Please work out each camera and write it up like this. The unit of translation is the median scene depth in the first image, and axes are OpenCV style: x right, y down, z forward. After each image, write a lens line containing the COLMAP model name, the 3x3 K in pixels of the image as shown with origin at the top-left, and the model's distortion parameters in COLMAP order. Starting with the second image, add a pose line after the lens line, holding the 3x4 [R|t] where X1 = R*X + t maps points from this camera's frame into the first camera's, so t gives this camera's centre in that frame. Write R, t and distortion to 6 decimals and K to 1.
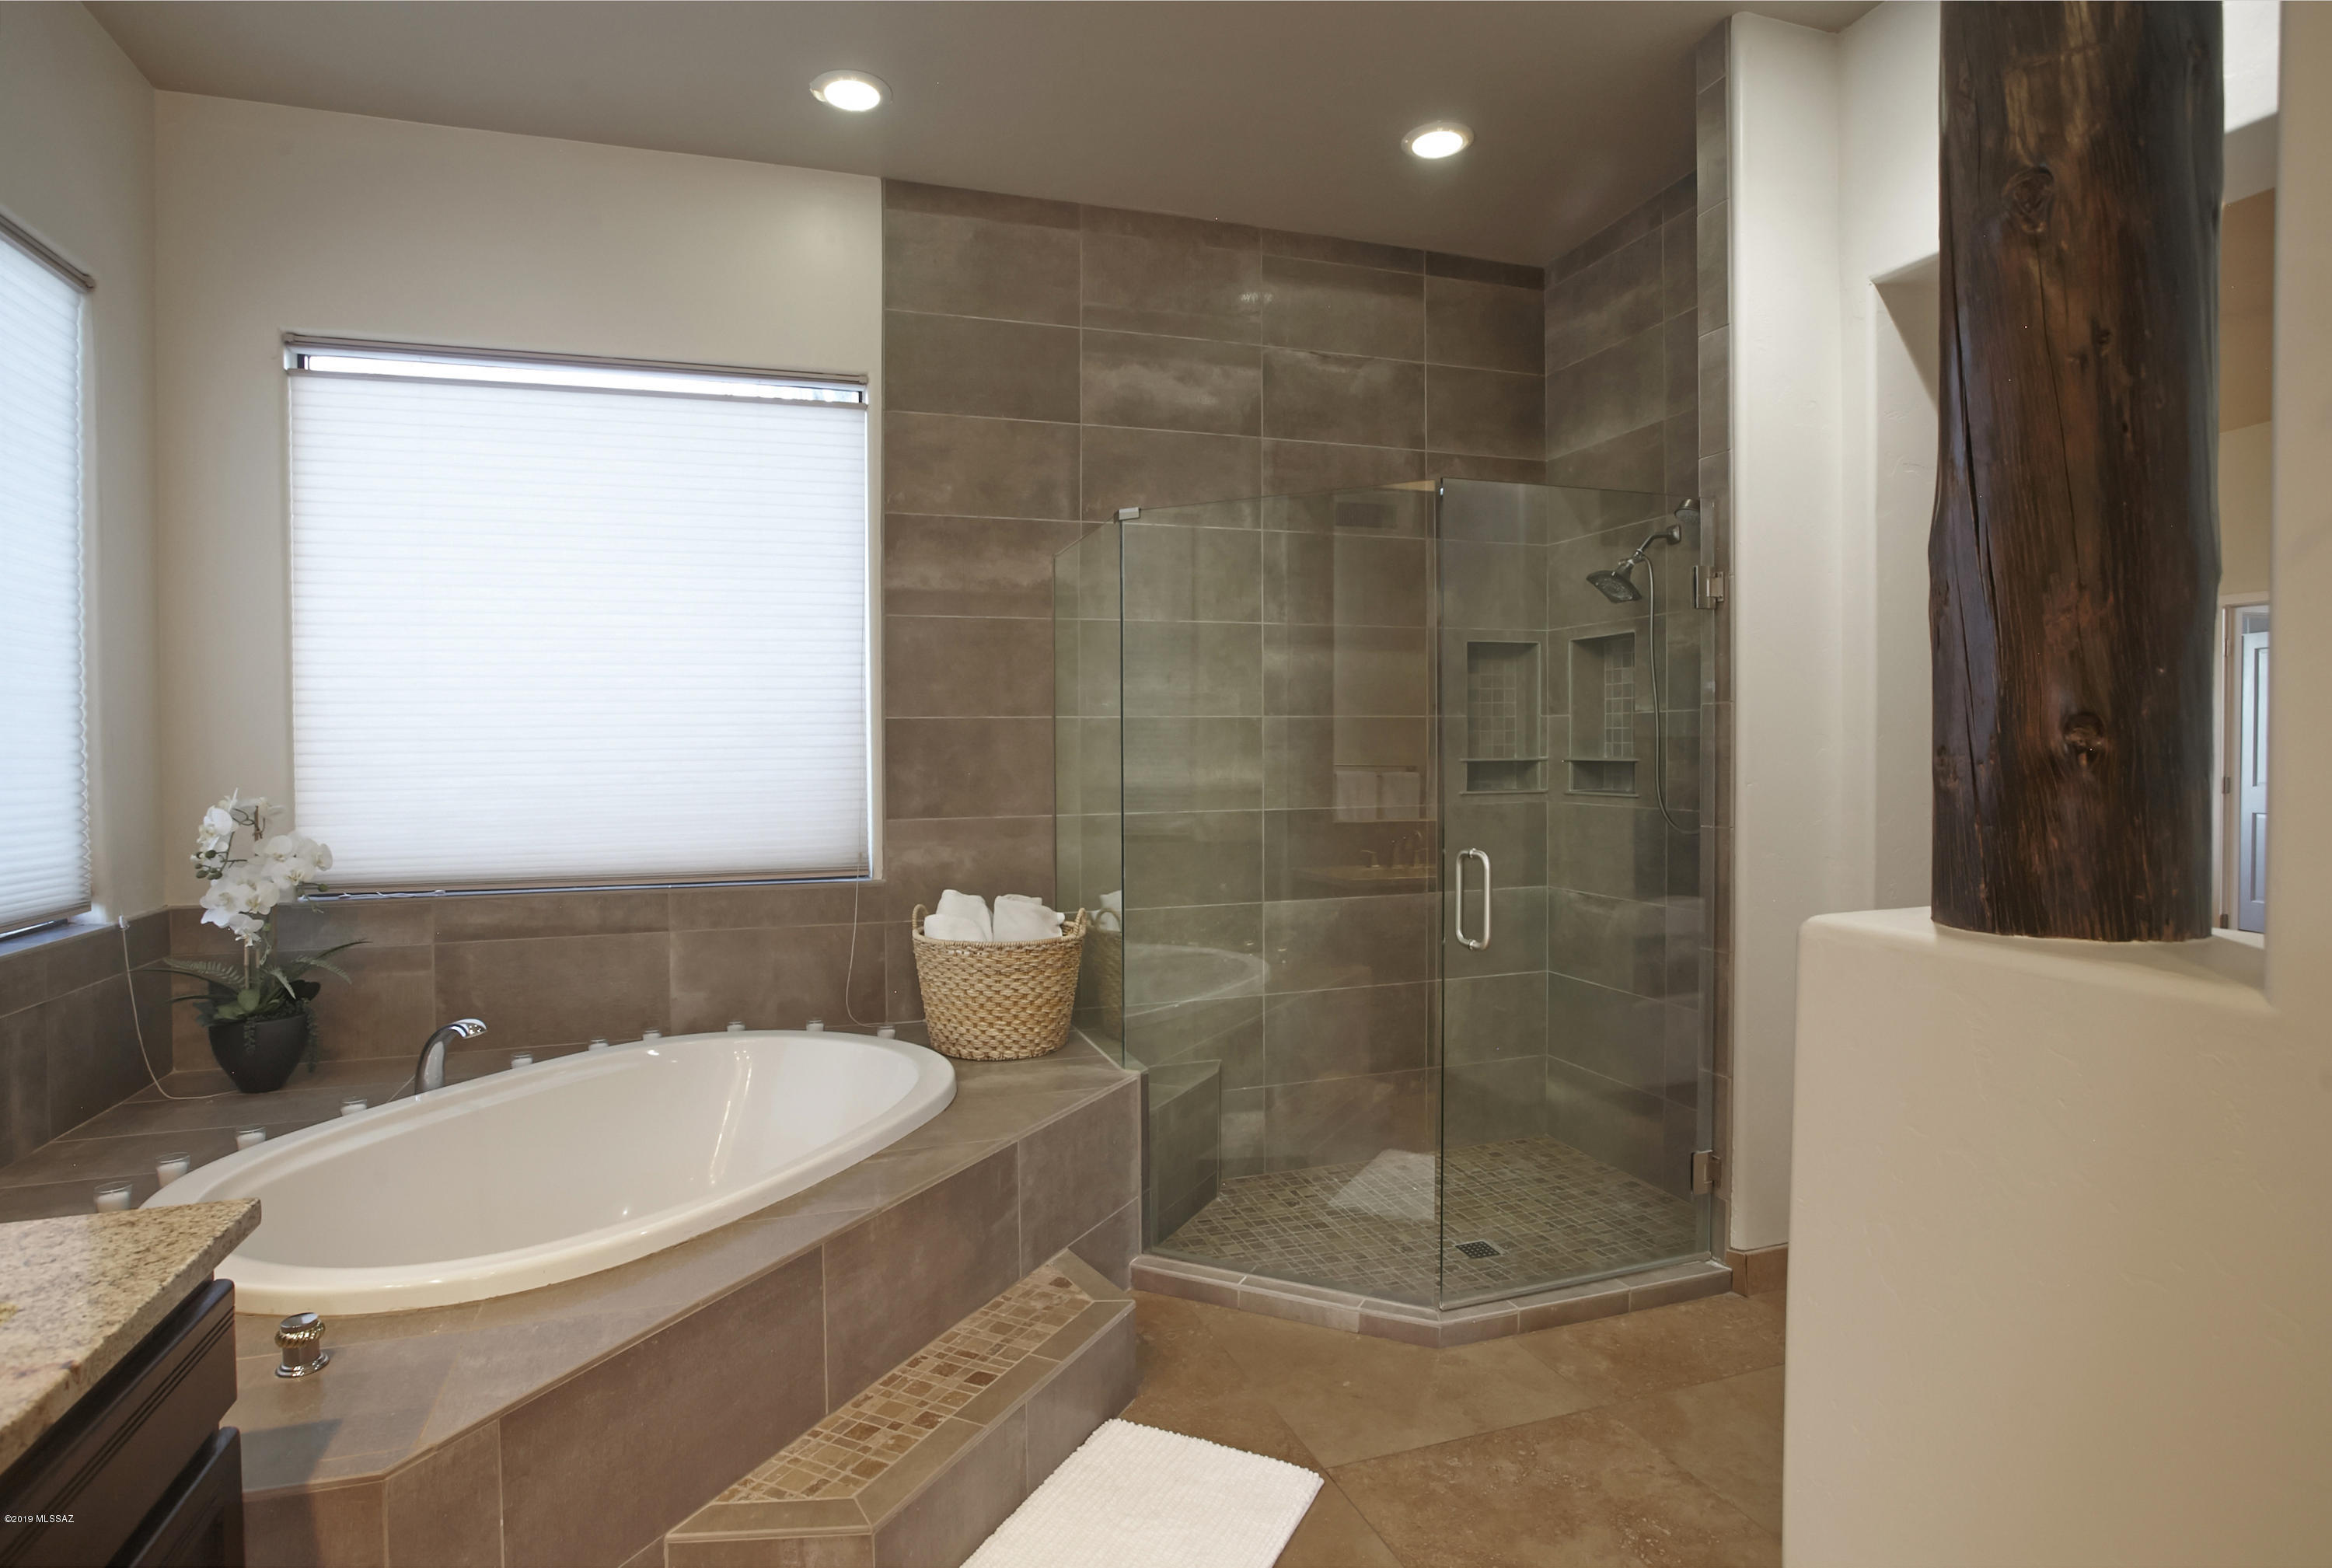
lens RADIAL K [[1241.2, 0, 1177.8], [0, 1241.2, 772.2], [0, 0, 1]] dist [-0.081779, 0.046653]
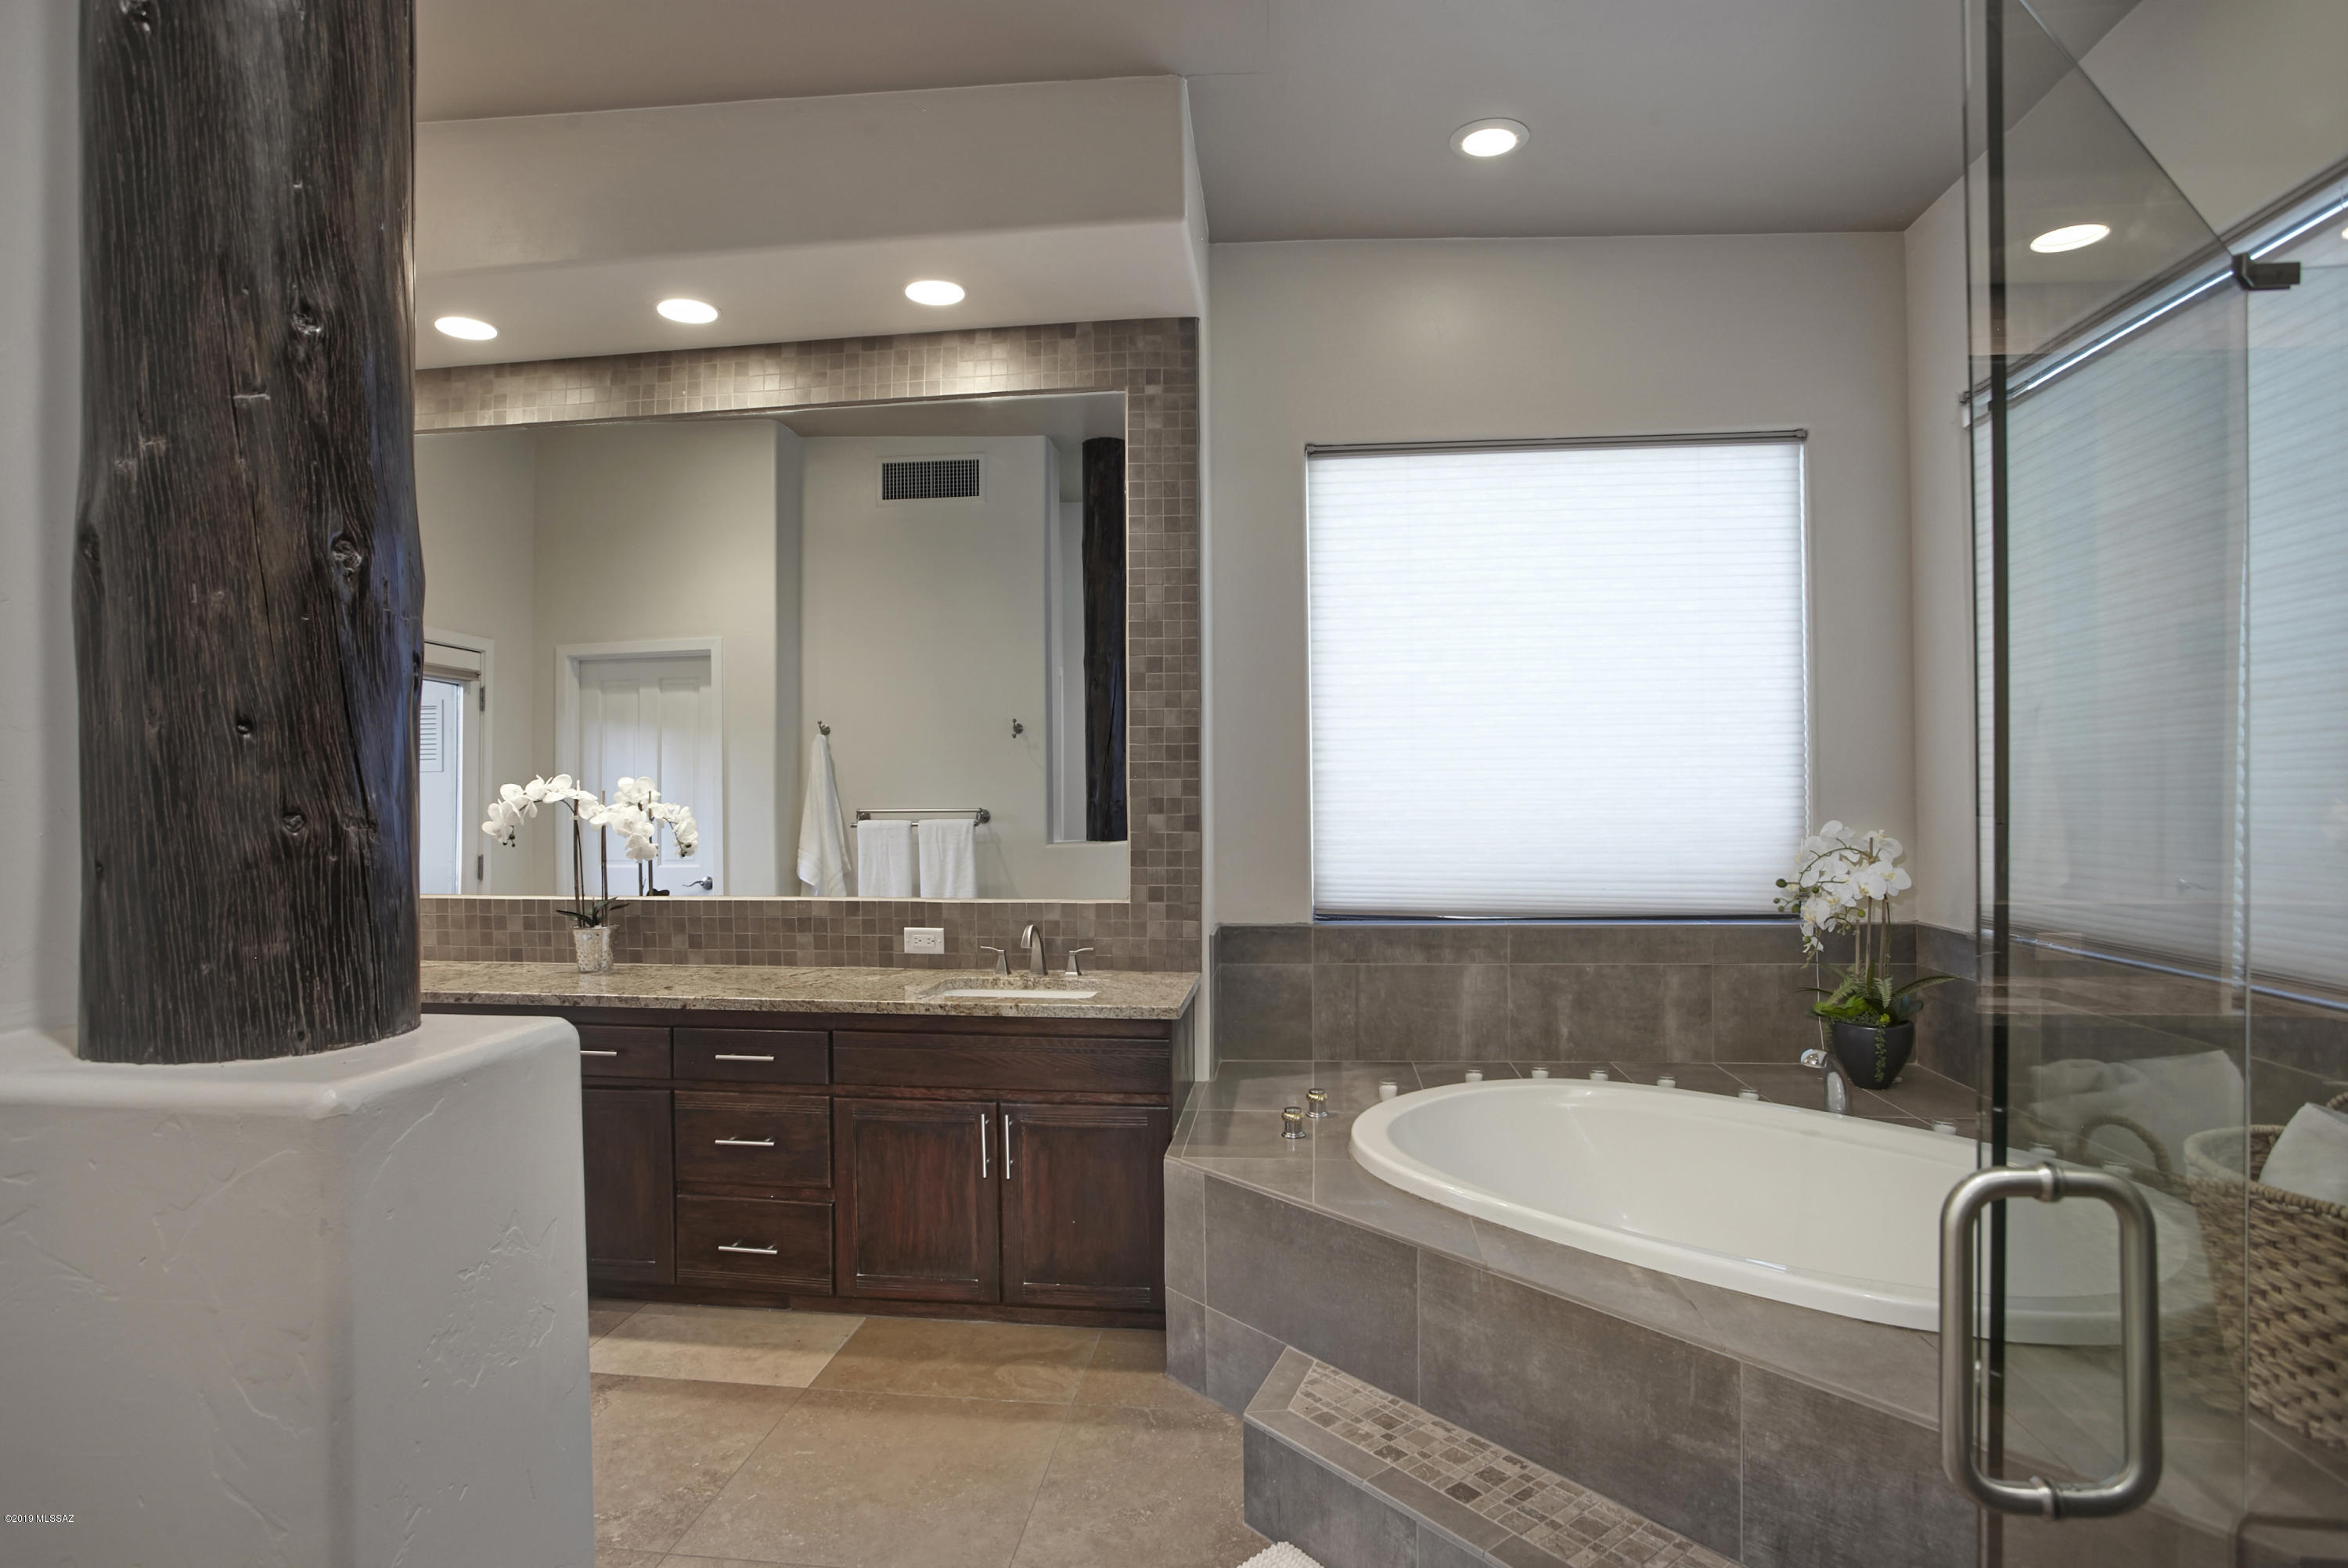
lens RADIAL K [[1218.5, 0, 1174.0], [0, 1218.5, 784.0], [0, 0, 1]] dist [-0.058805, 0.033431]
pose [[-0.432613, 0.000469, -0.901580, 0.463765], [-0.013594, 0.999883, 0.007043, -0.022716], [0.901477, 0.015303, -0.432556, 0.742653]]
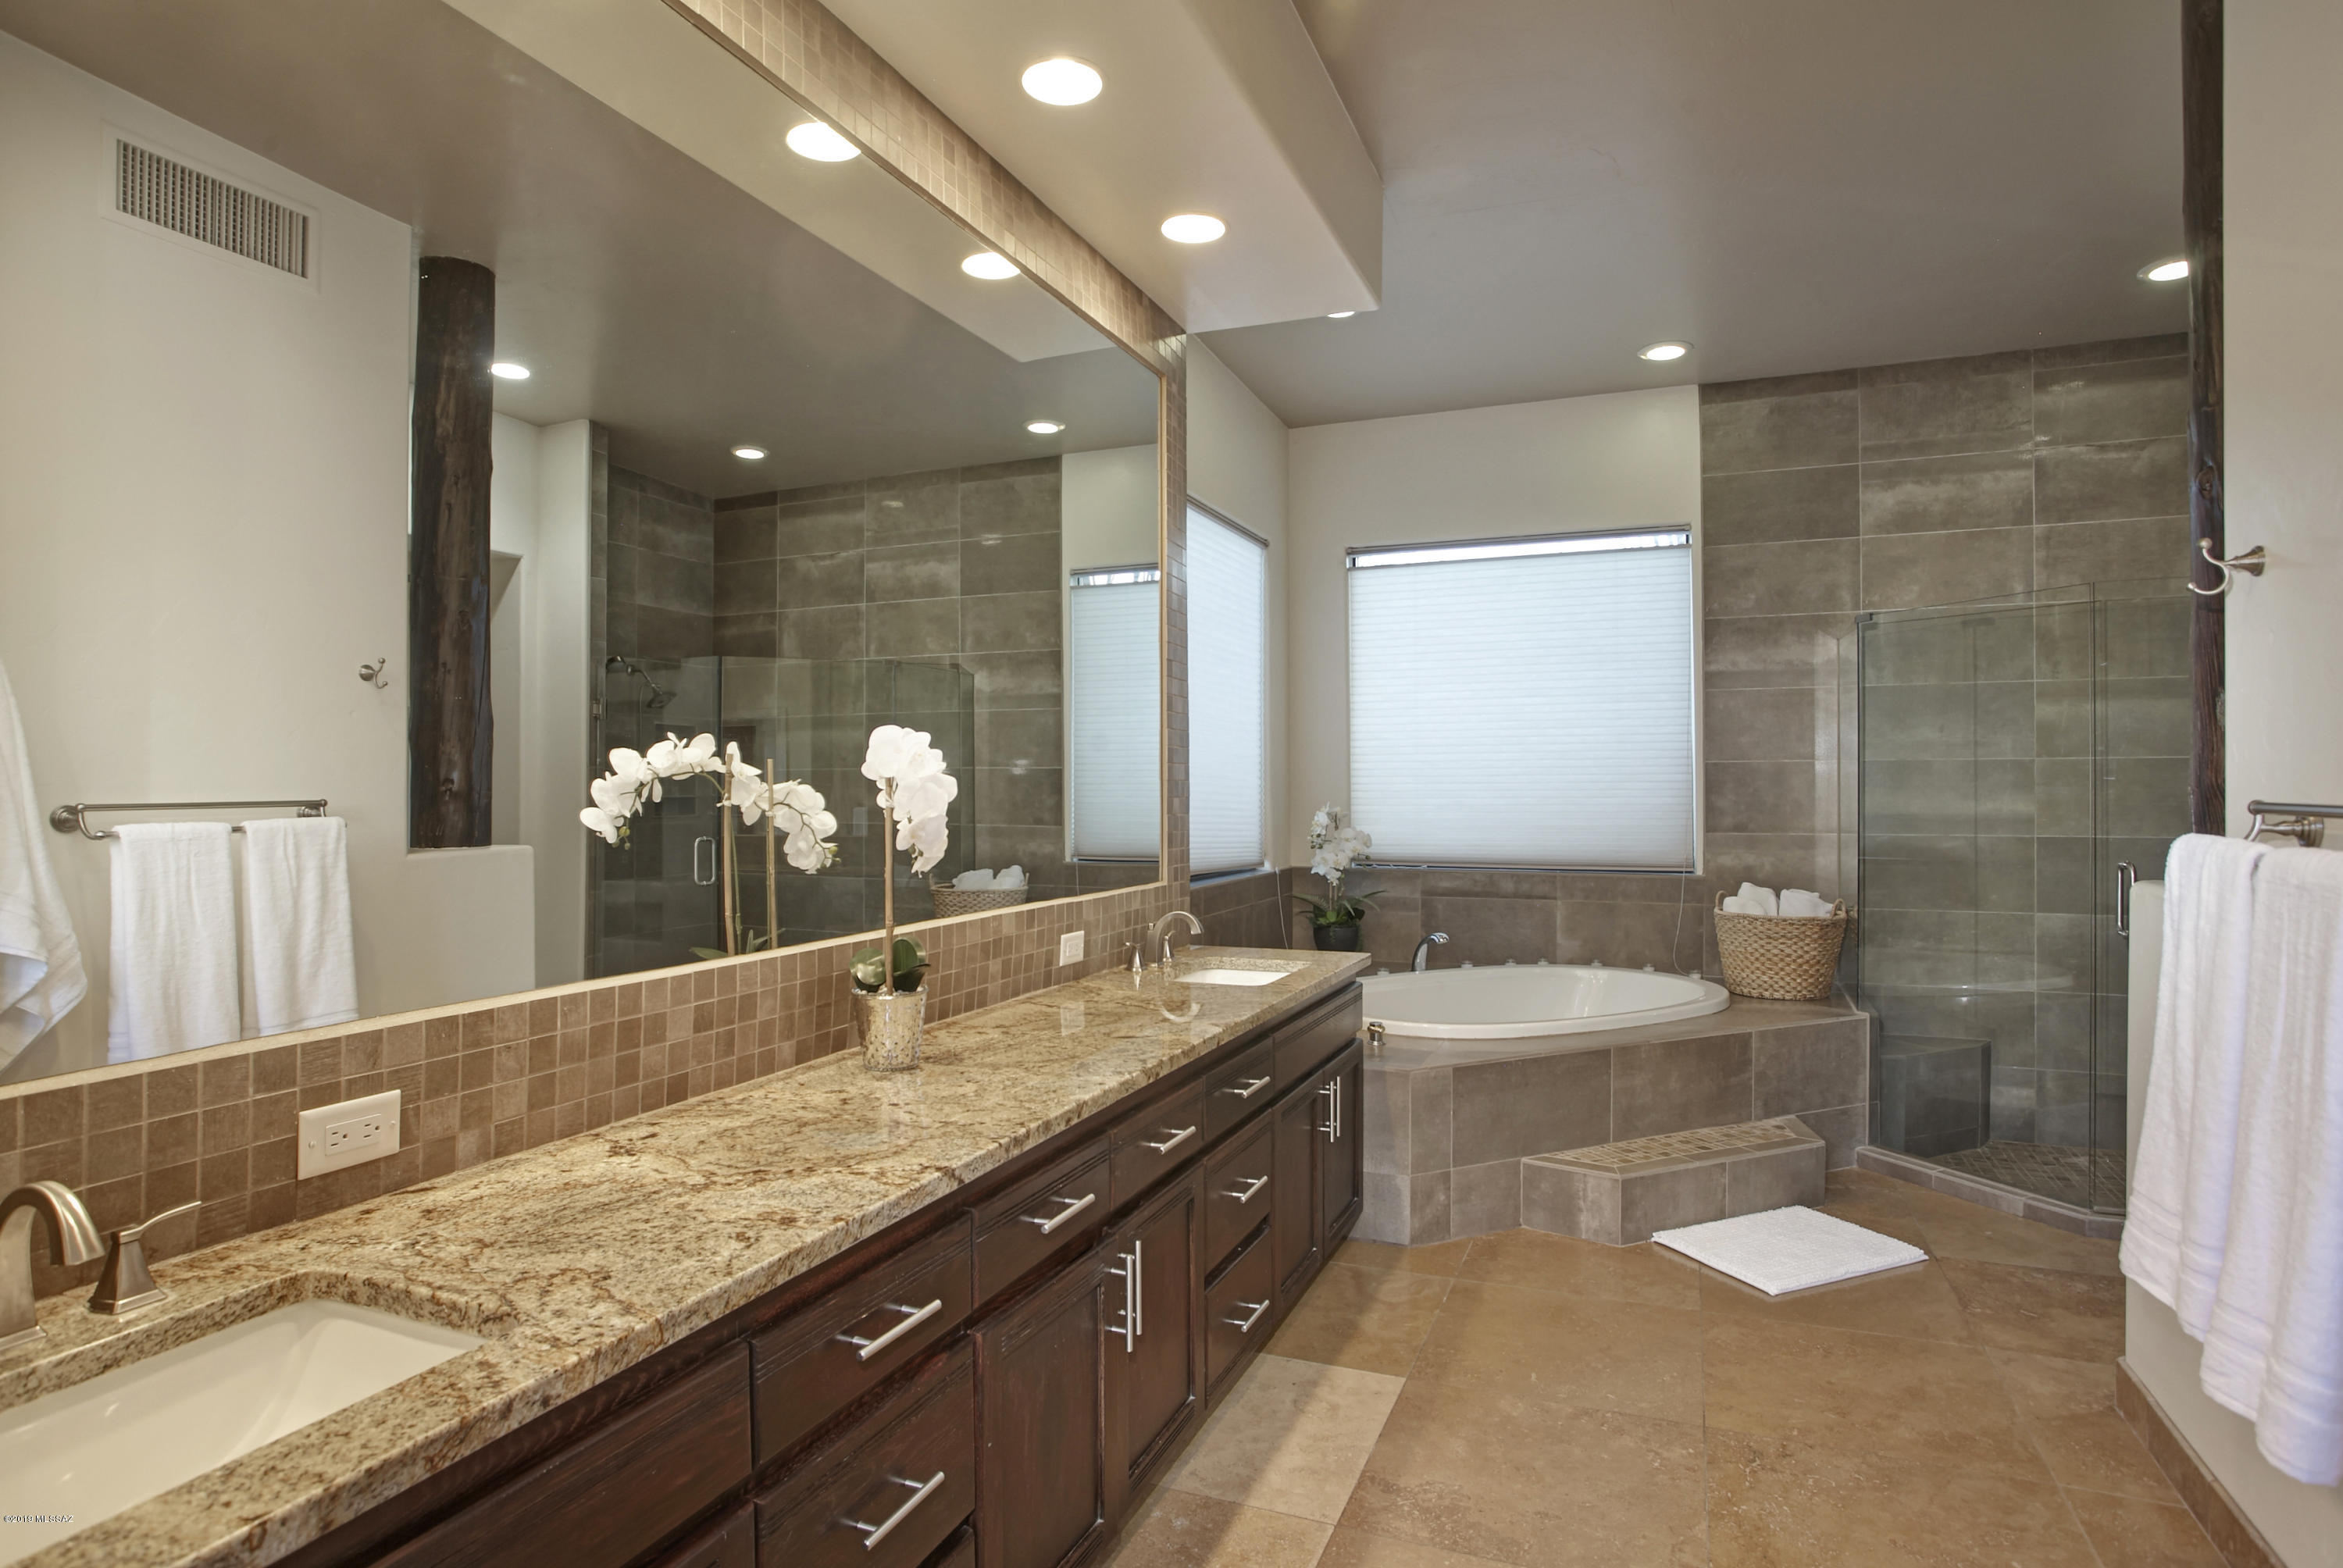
lens RADIAL K [[1260.6, 0, 1193.3], [0, 1260.6, 729.0], [0, 0, 1]] dist [-0.004447, 0.000196]
pose [[0.754030, -0.022260, -0.656463, 0.298299], [-0.019169, 0.998254, -0.055868, 0.012053], [0.656561, 0.054710, 0.752287, -0.530832]]
